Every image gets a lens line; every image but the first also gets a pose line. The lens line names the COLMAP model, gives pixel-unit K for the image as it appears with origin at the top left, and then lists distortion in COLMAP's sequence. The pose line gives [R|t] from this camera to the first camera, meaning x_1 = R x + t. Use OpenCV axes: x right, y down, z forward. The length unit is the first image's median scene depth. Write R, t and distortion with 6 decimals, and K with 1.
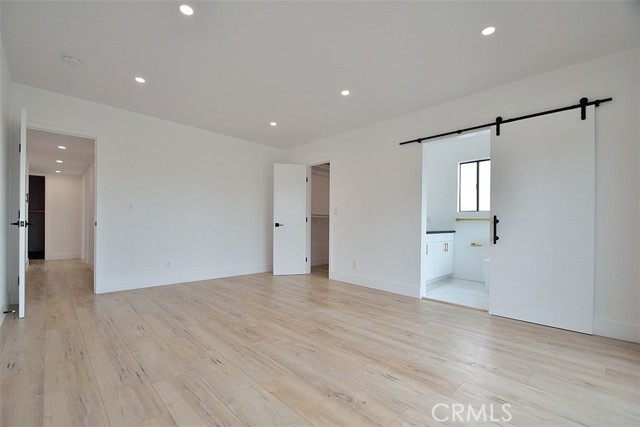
lens RADIAL K [[282.0, 0, 307.8], [0, 282.0, 223.0], [0, 0, 1]] dist [0.014029, -0.015610]
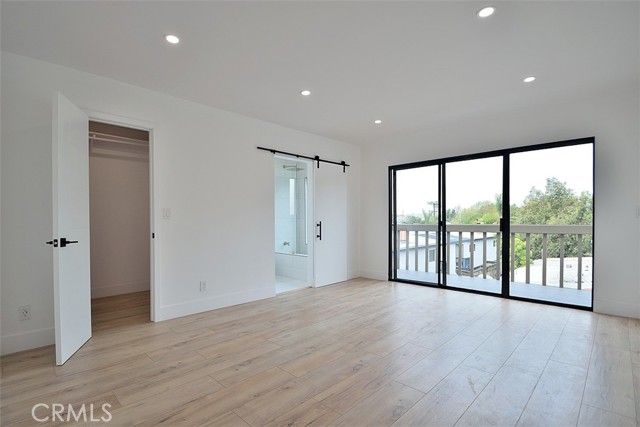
lens RADIAL K [[300.7, 0, 320.2], [0, 300.7, 223.3], [0, 0, 1]] dist [0.000178, 0.000016]
pose [[-0.038964, -0.022157, 0.998995, -0.829333], [0.003424, 0.999745, 0.022307, -0.045387], [-0.999235, 0.004290, -0.038878, 0.933192]]
